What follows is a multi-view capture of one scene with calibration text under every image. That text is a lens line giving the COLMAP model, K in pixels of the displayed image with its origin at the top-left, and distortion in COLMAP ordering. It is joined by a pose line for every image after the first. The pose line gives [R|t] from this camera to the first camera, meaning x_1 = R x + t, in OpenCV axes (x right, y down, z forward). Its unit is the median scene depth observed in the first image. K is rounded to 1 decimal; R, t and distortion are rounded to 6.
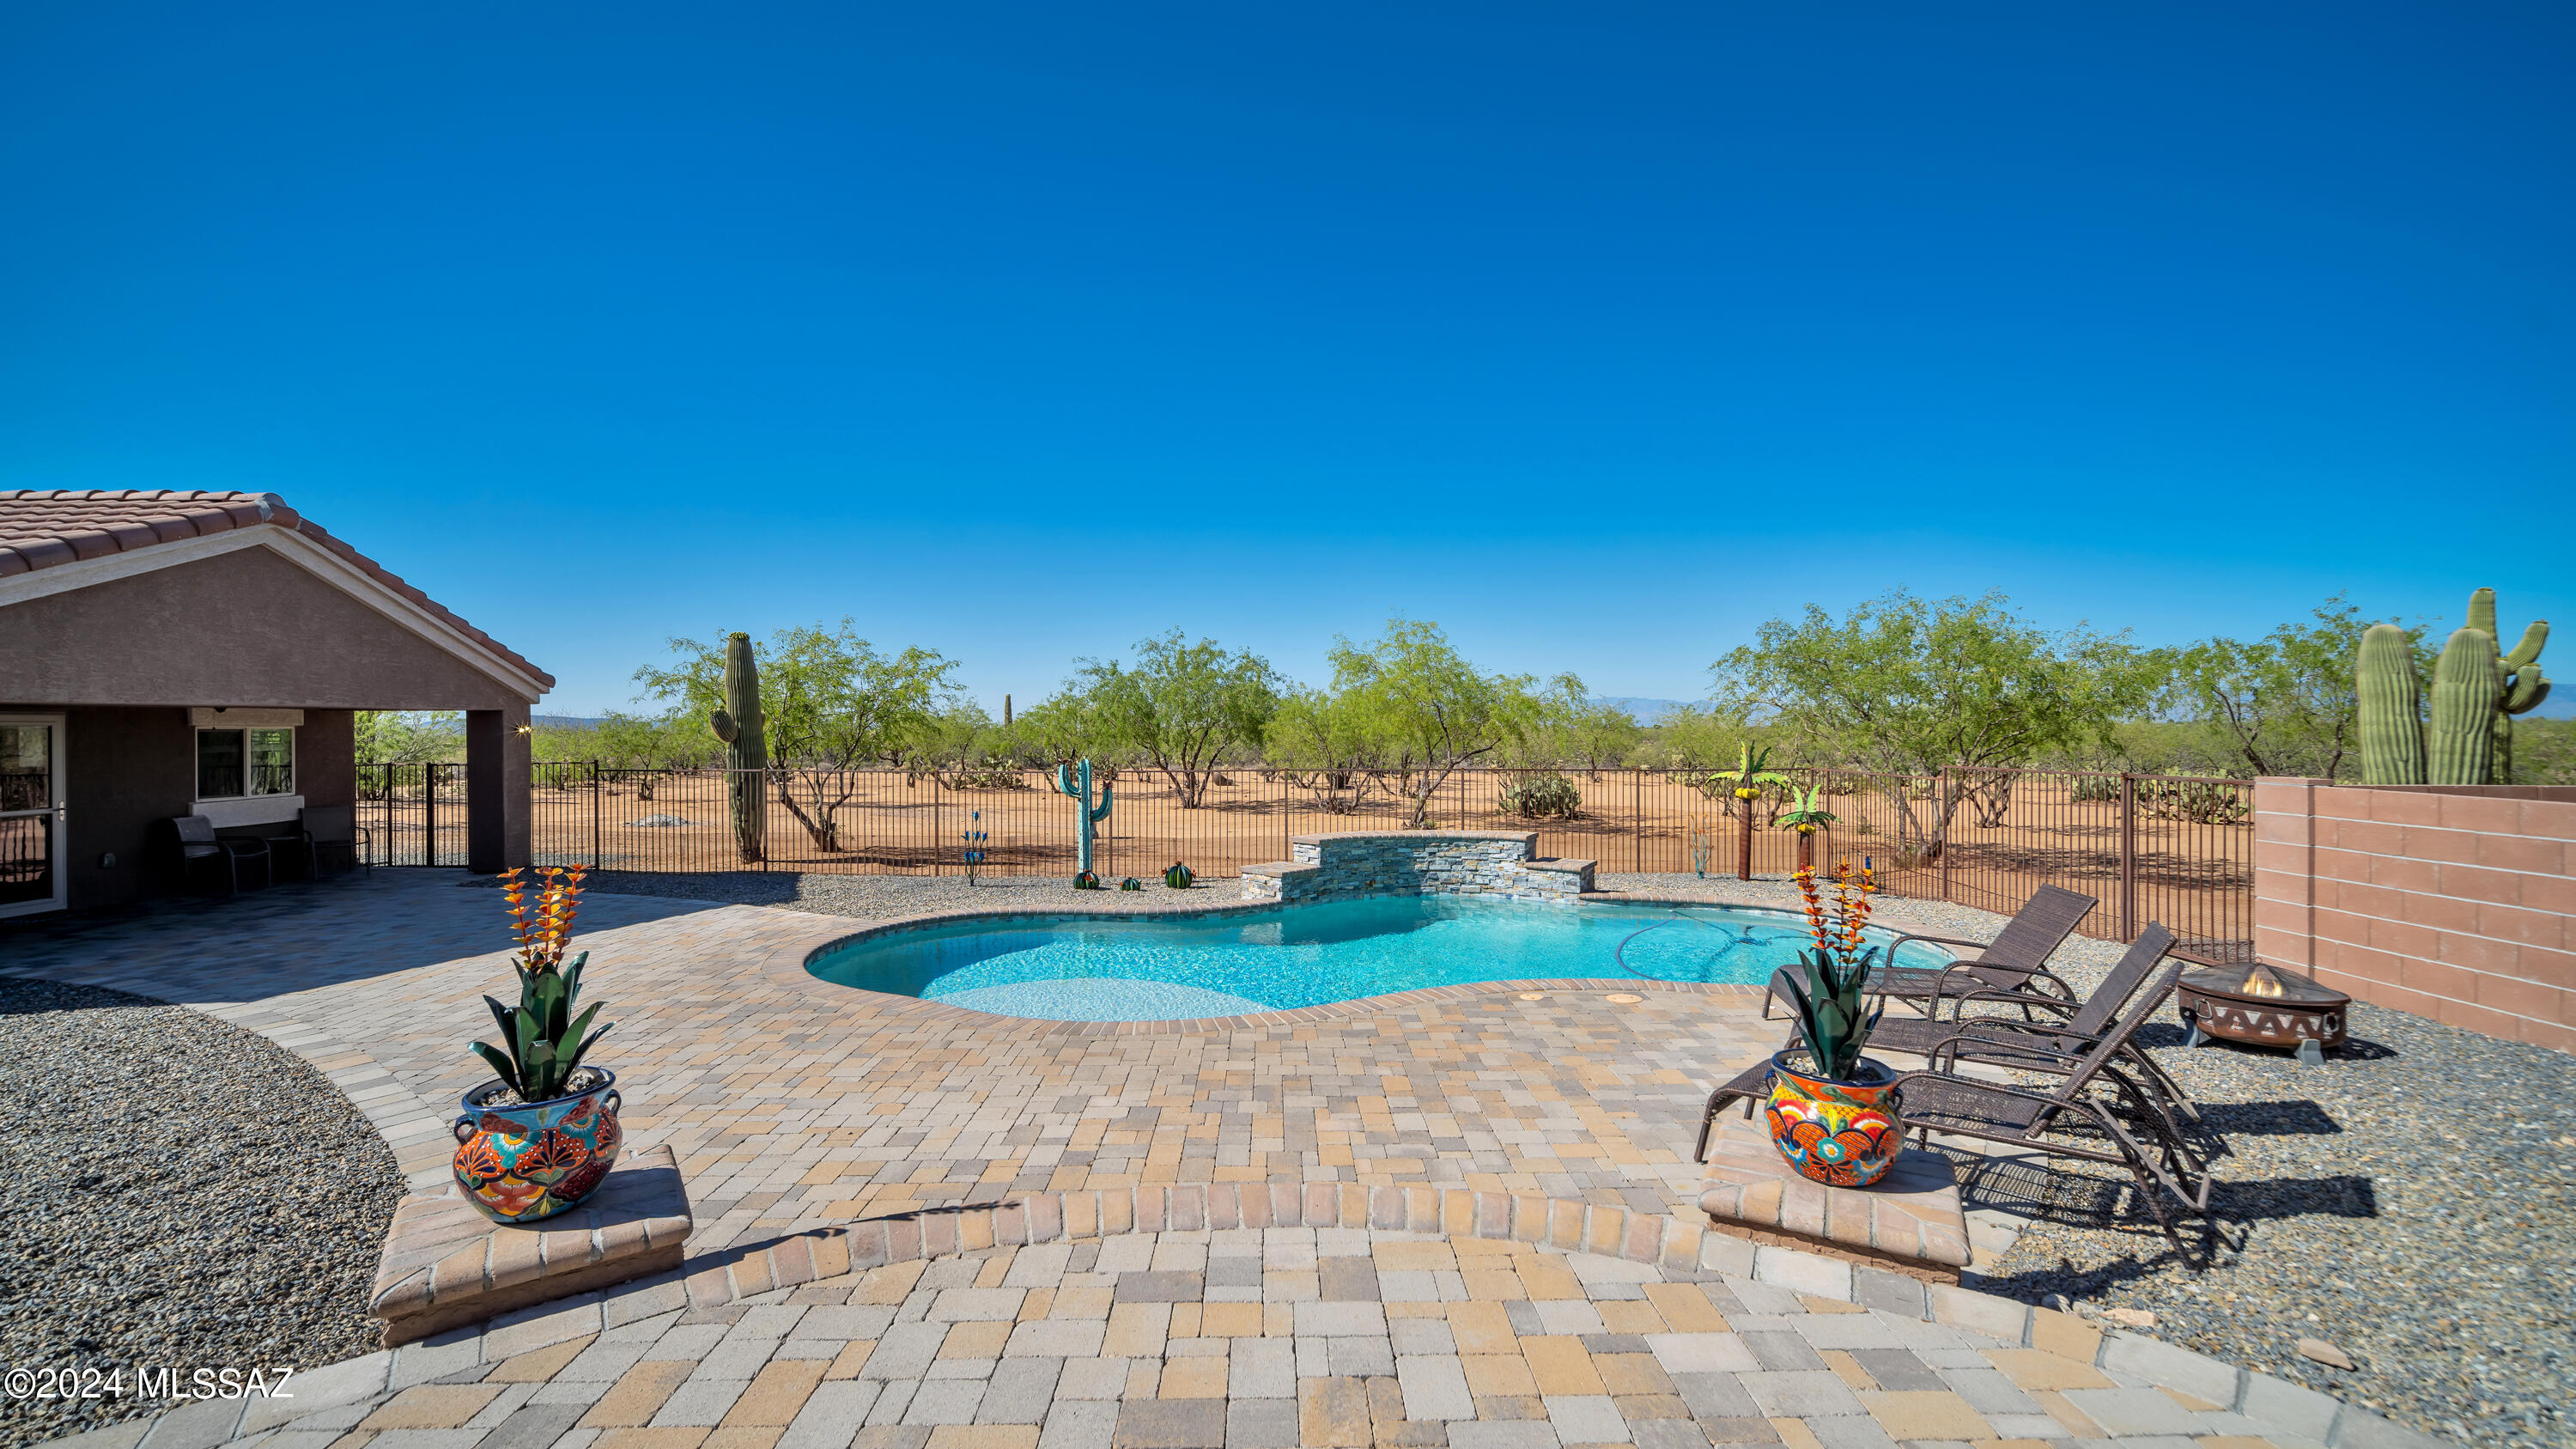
lens RADIAL K [[1029.5, 0, 1288.0], [0, 1029.5, 724.5], [0, 0, 1]] dist [-0.000949, 0.000132]
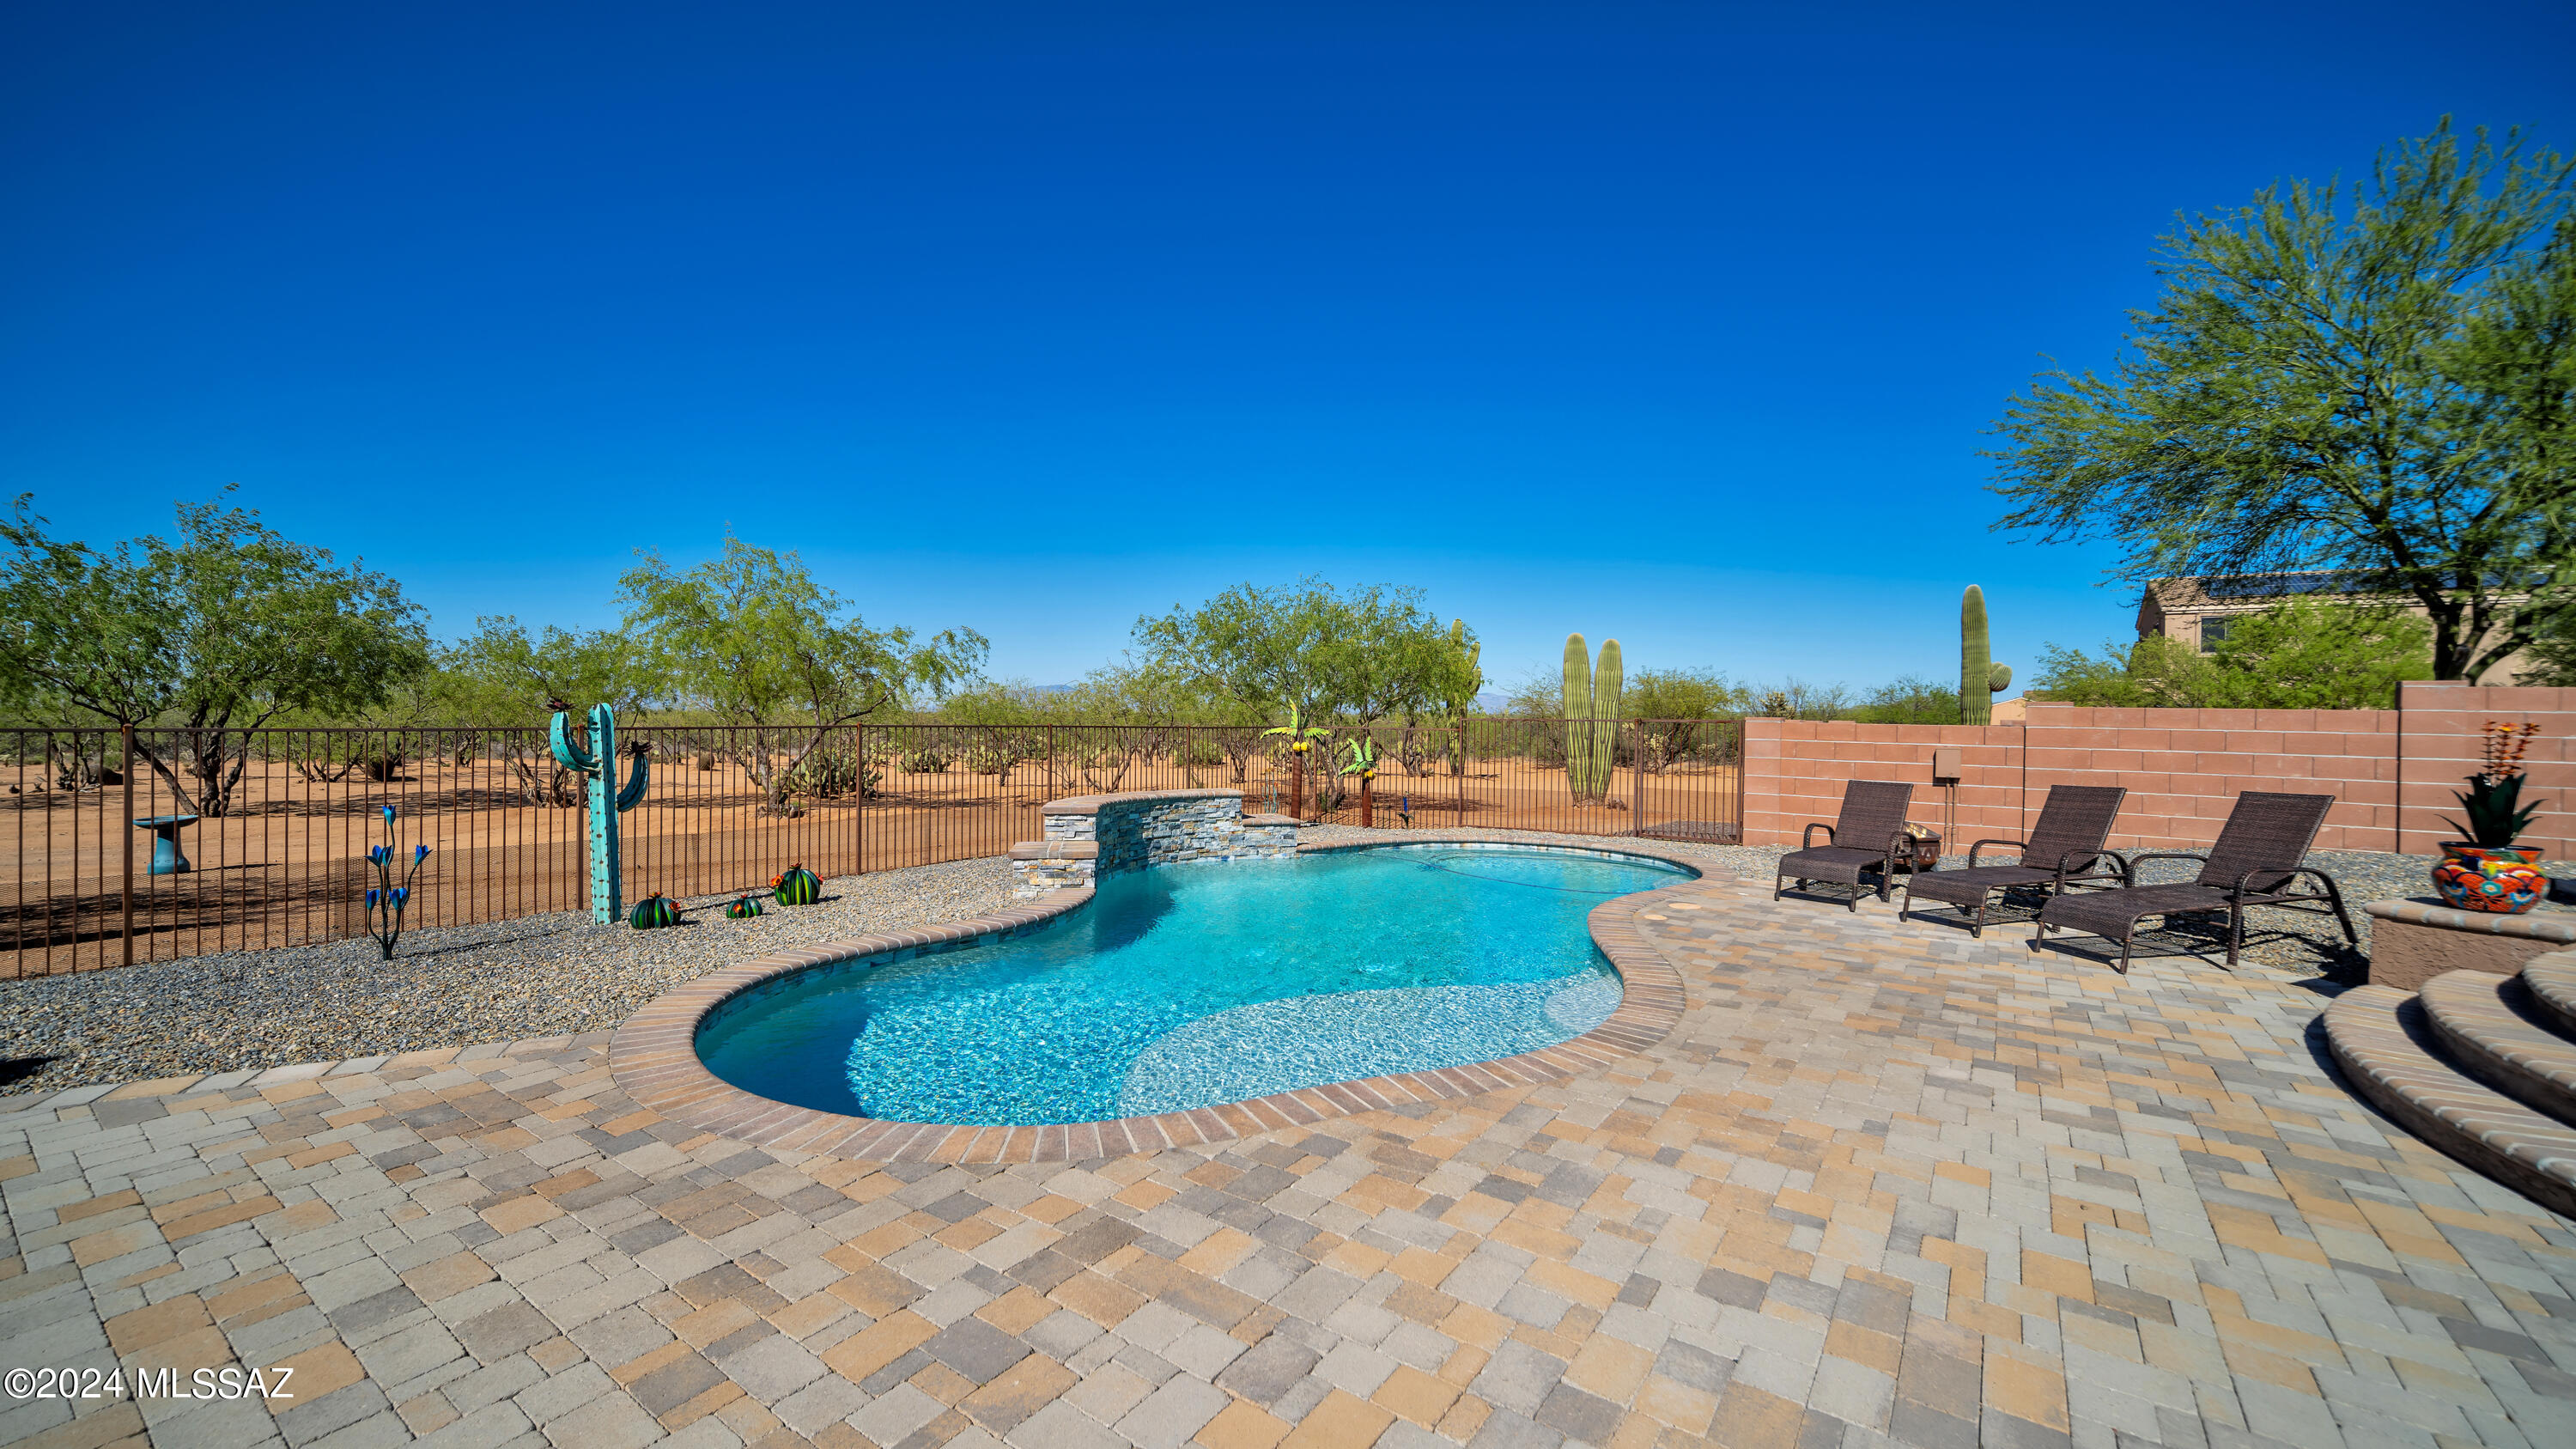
lens RADIAL K [[1029.5, 0, 1288.0], [0, 1029.5, 724.5], [0, 0, 1]] dist [-0.000949, 0.000132]
pose [[0.584533, 0.005570, 0.811351, -0.492527], [-0.015707, 0.999867, 0.004451, 0.042258], [-0.811218, -0.015346, 0.584543, 0.414353]]
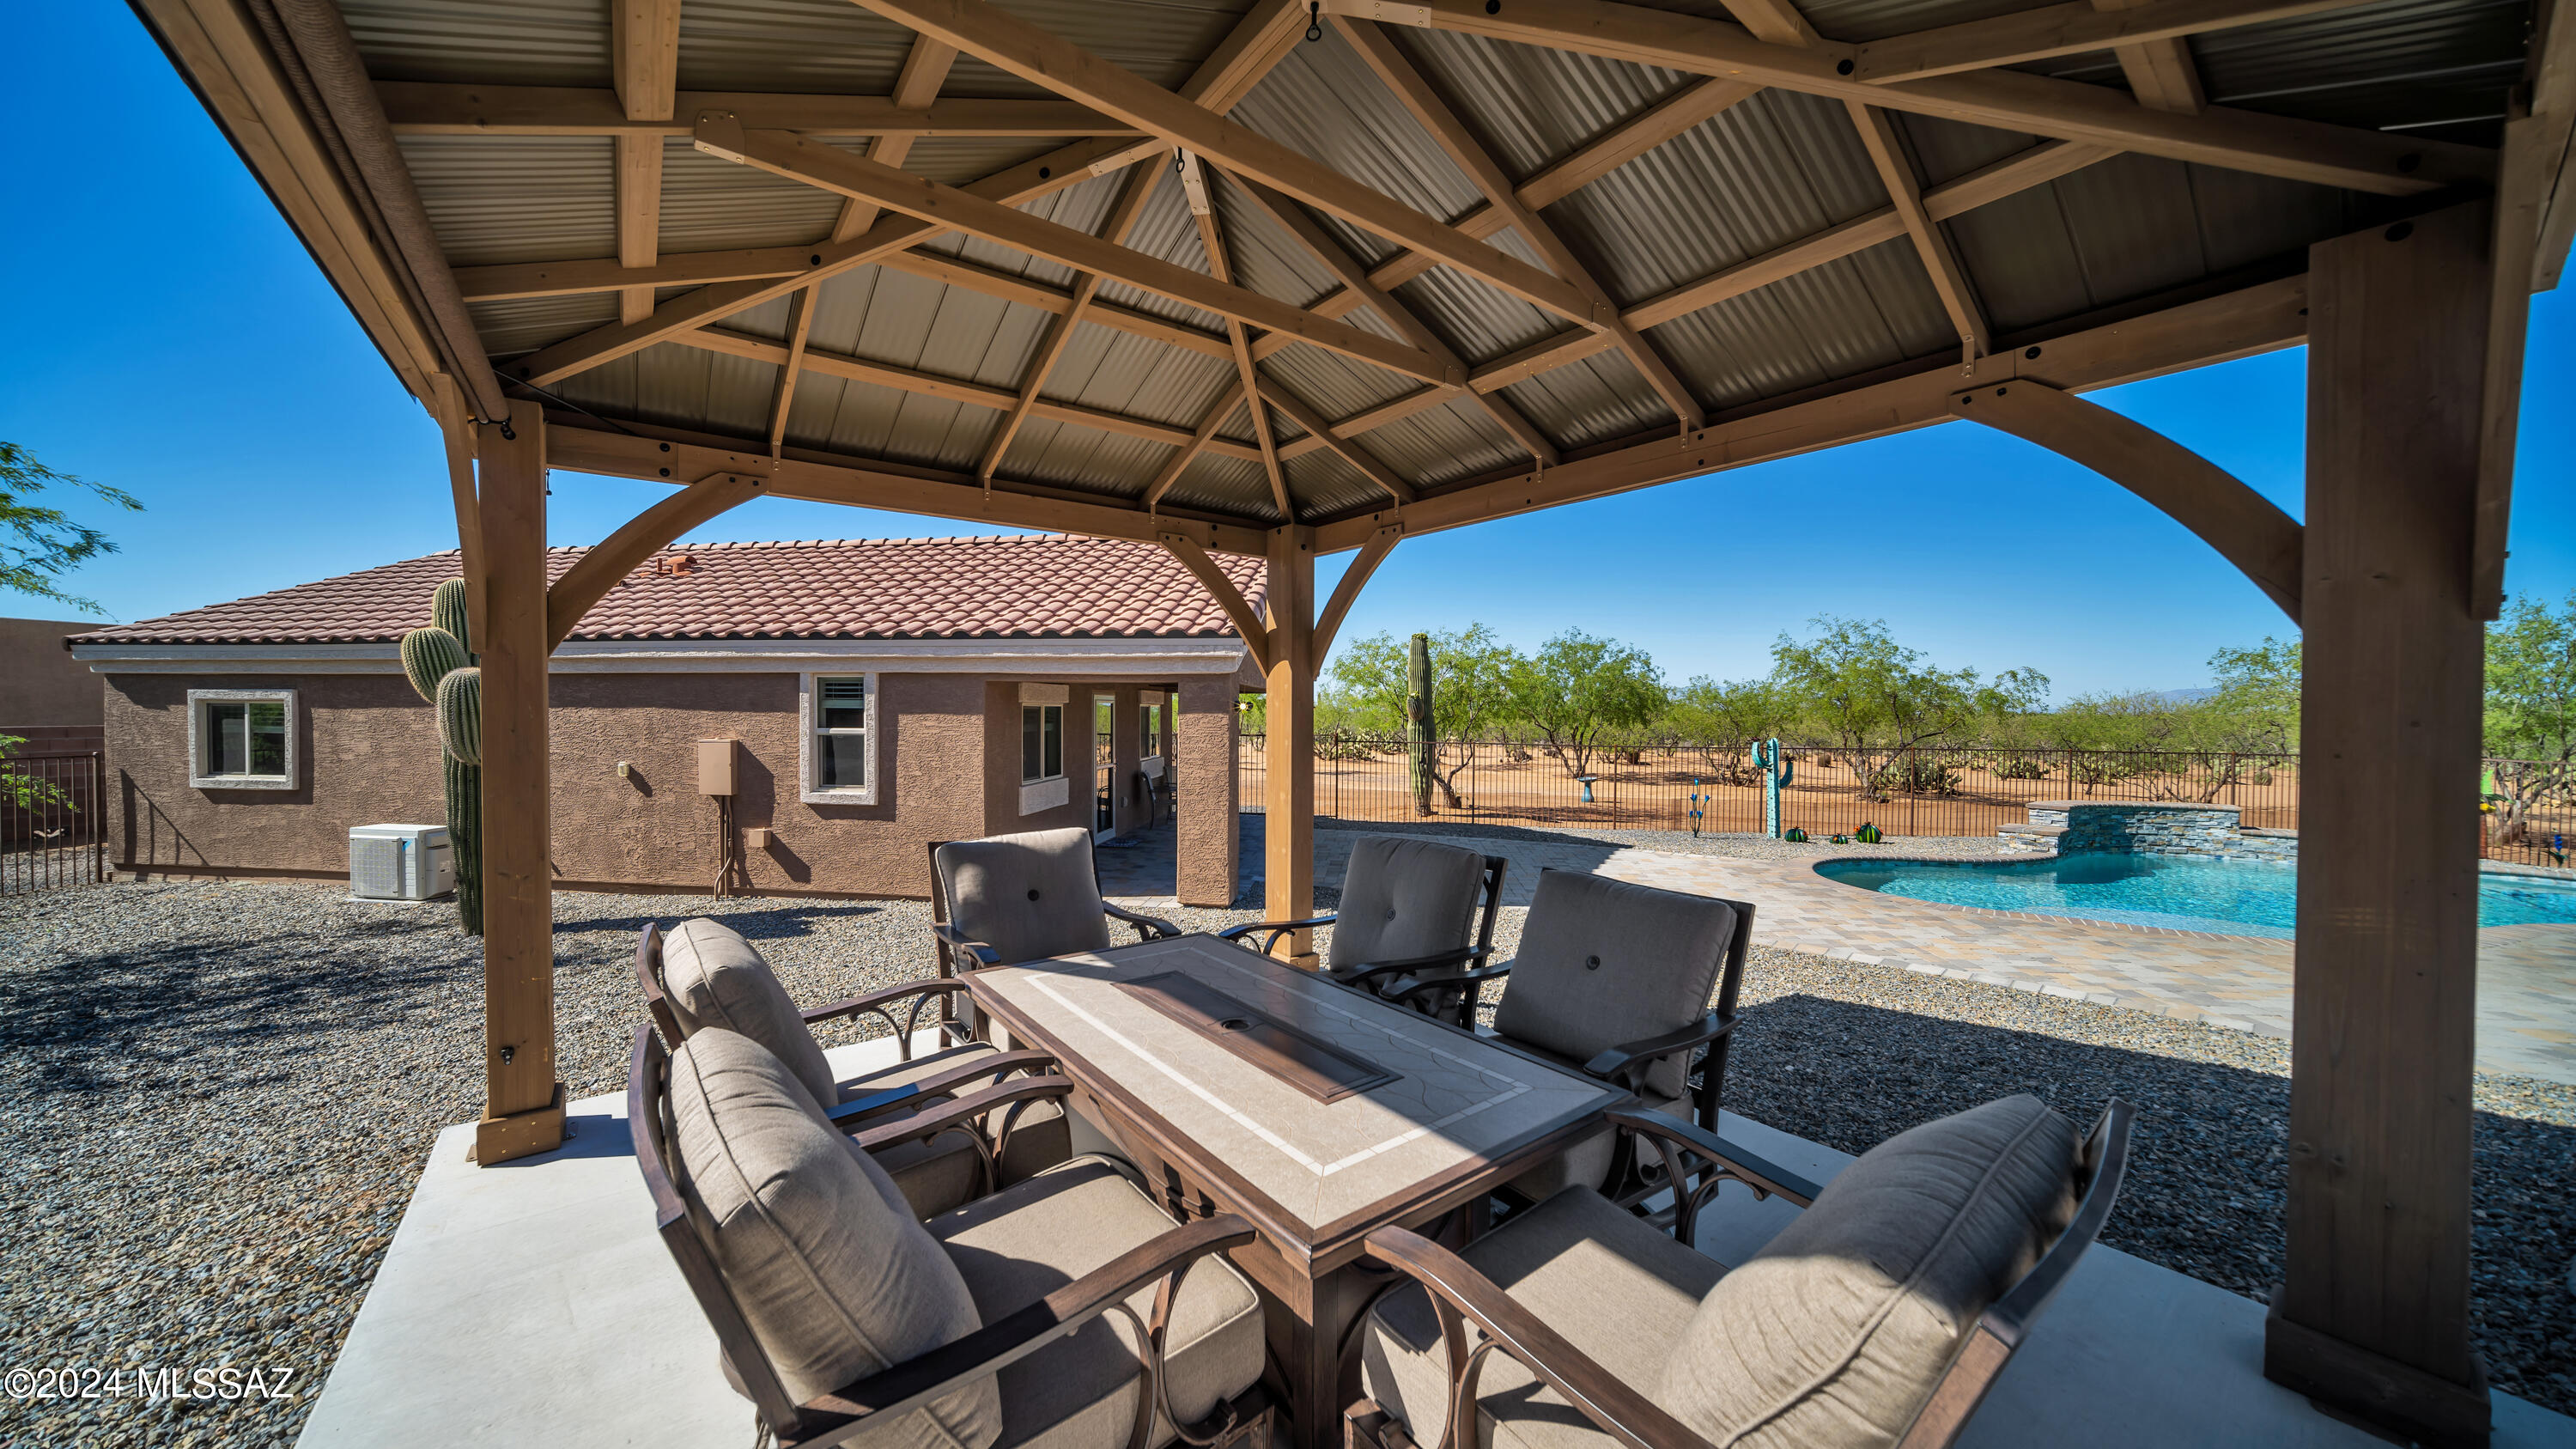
lens RADIAL K [[905.5, 0, 1288.0], [0, 905.5, 724.5], [0, 0, 1]] dist [-0.001149, 0.000063]
pose [[0.994351, 0.014813, -0.105107, -0.752541], [-0.012608, 0.999687, 0.021614, 0.002239], [0.105395, -0.020167, 0.994226, -0.164144]]
